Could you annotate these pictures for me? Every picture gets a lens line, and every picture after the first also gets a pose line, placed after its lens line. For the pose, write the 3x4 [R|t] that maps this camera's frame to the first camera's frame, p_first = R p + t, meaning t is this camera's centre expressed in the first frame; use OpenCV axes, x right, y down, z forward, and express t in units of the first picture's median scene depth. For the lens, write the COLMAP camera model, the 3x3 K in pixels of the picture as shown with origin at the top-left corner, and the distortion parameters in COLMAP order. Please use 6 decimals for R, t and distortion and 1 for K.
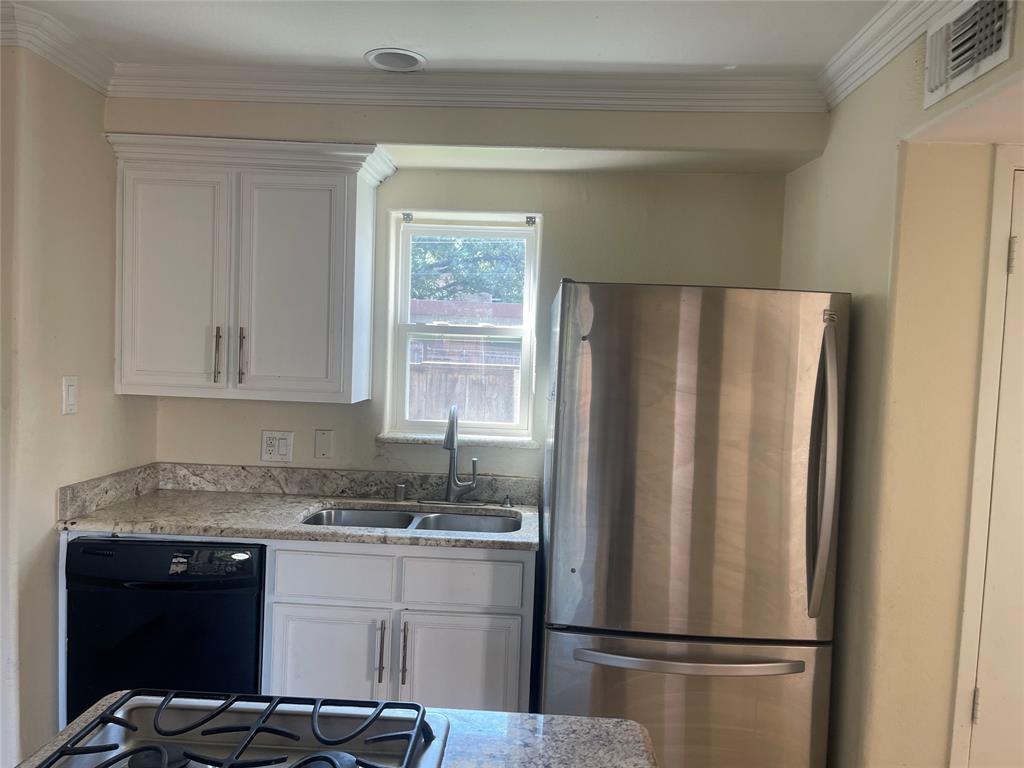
lens RADIAL K [[769.0, 0, 503.5], [0, 769.0, 391.9], [0, 0, 1]] dist [0.063610, -0.089781]
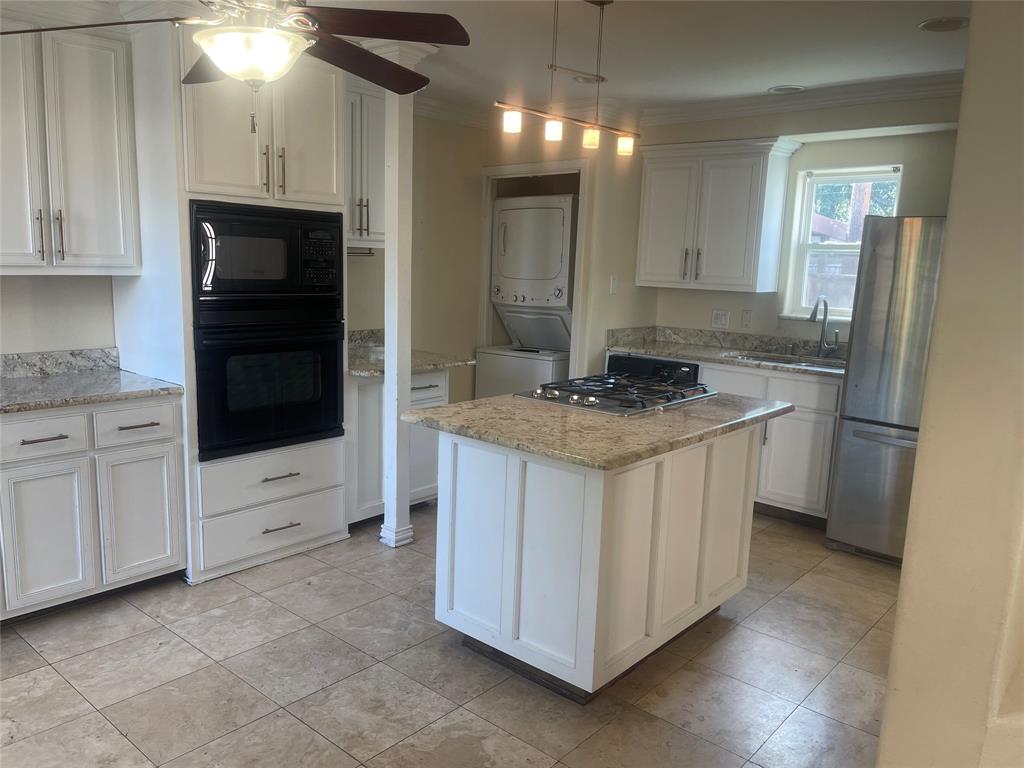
lens RADIAL K [[769.0, 0, 507.2], [0, 769.0, 392.8], [0, 0, 1]] dist [0.063610, -0.089781]
pose [[0.780045, 0.095858, -0.618338, 0.459661], [-0.033020, 0.993125, 0.112303, 0.062718], [0.624852, -0.067184, 0.777847, -0.702673]]
